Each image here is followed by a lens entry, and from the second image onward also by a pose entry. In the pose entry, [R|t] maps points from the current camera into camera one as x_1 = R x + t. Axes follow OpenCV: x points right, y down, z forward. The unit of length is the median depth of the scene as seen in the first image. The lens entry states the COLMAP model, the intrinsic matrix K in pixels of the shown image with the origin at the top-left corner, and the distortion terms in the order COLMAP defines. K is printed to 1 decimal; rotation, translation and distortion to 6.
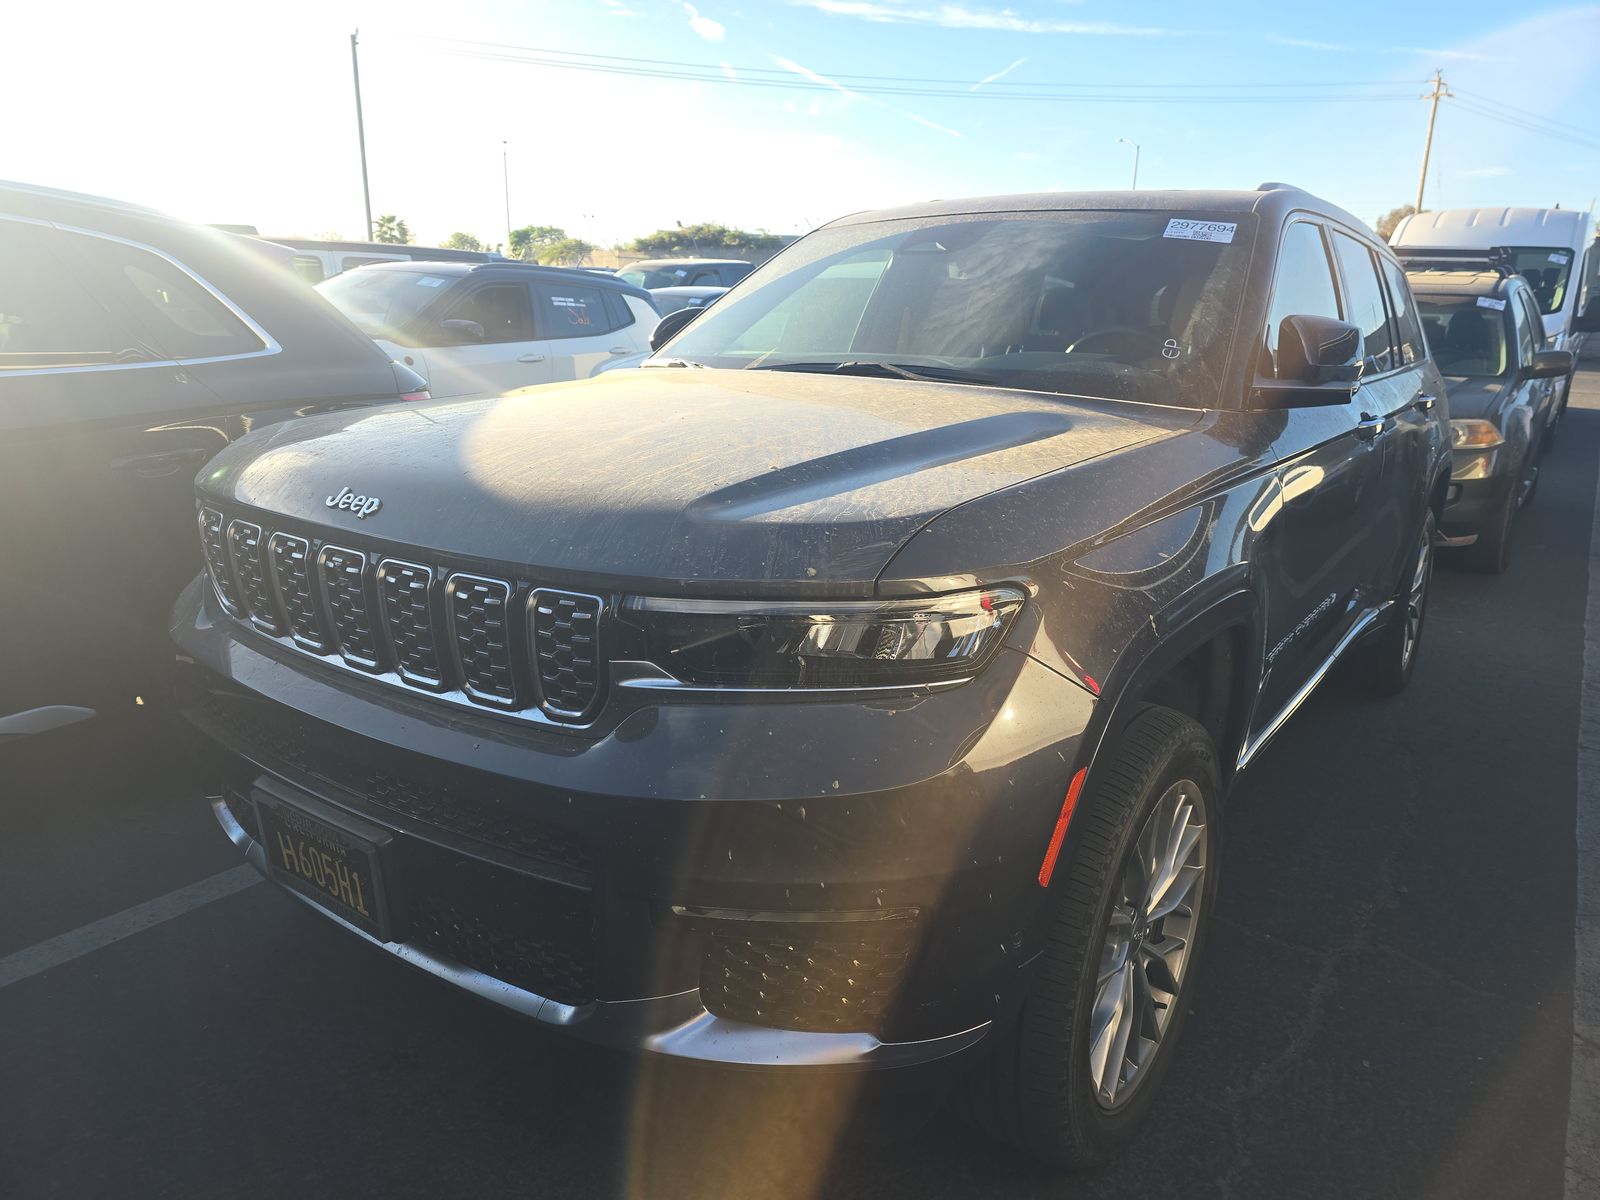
lens RADIAL K [[1099.7, 0, 800.0], [0, 1099.7, 600.0], [0, 0, 1]] dist [0.056465, -0.056751]
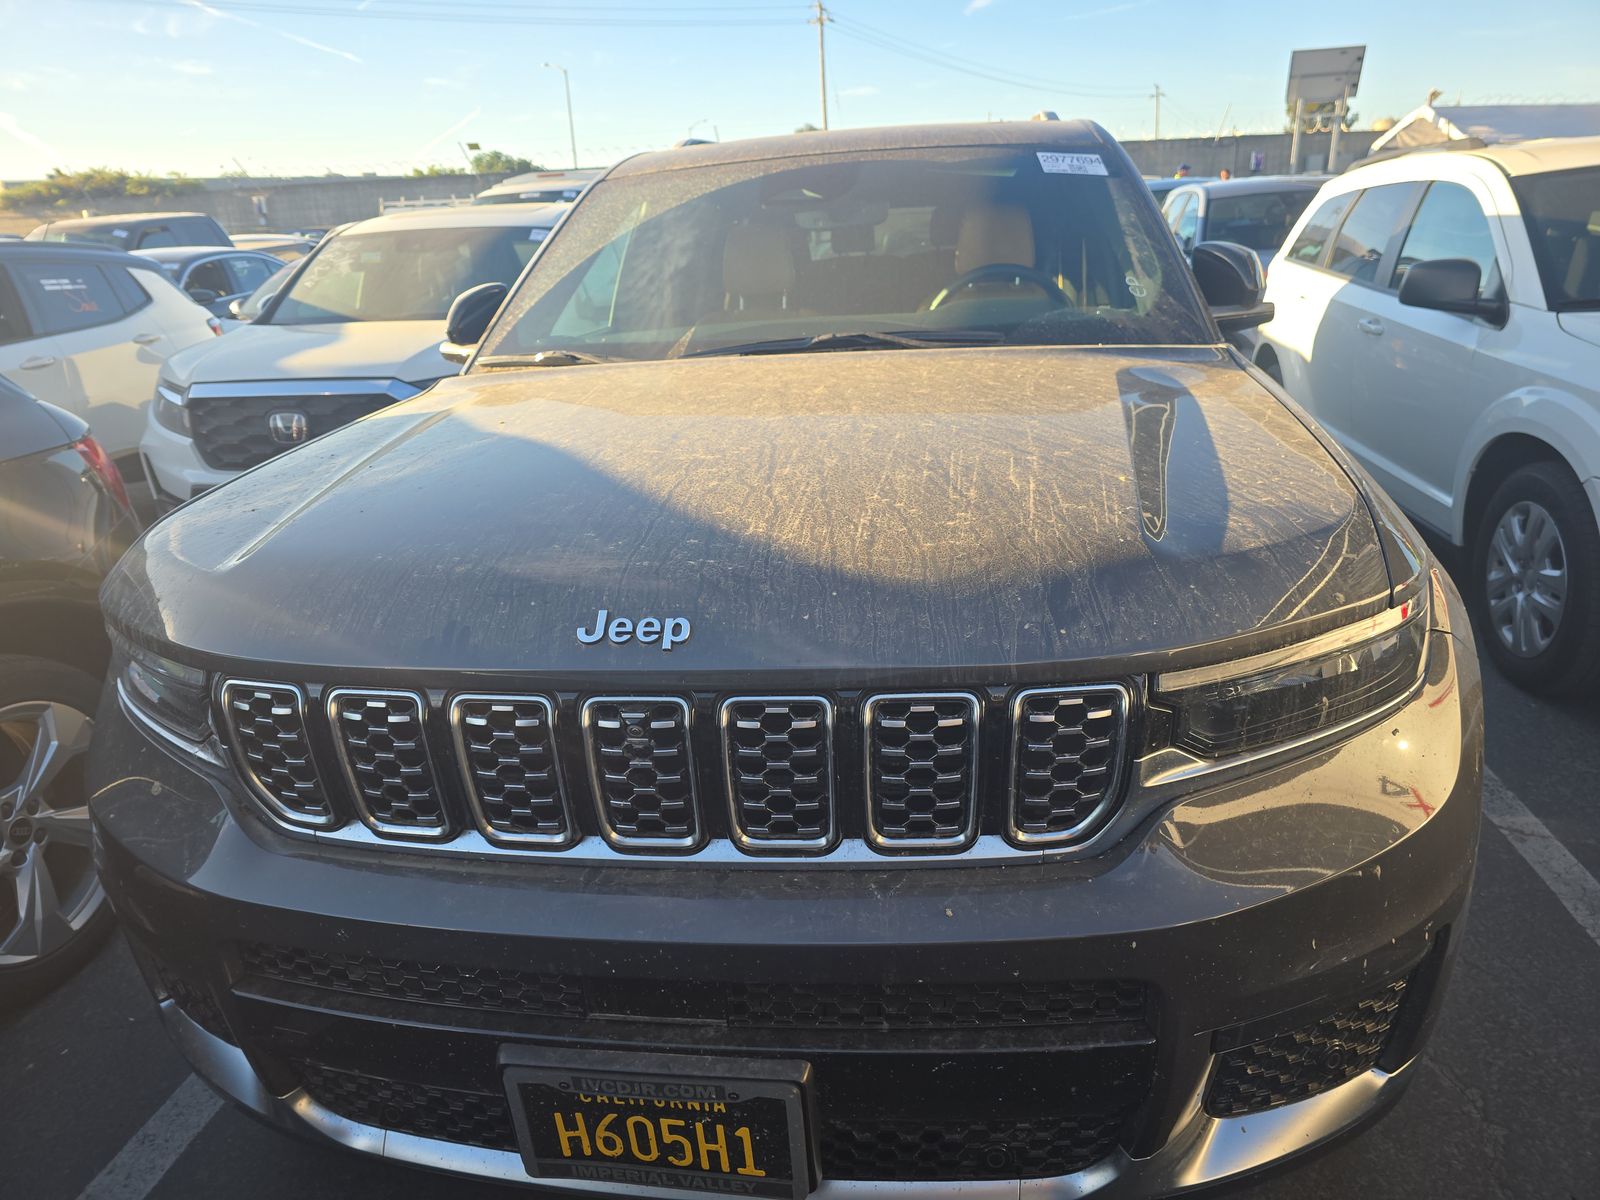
lens RADIAL K [[1099.7, 0, 800.0], [0, 1099.7, 600.0], [0, 0, 1]] dist [0.056465, -0.056751]
pose [[0.885799, -0.211073, 0.413290, -0.351445], [0.187398, 0.977429, 0.097539, -0.091693], [-0.424550, -0.008950, 0.905360, 0.195990]]
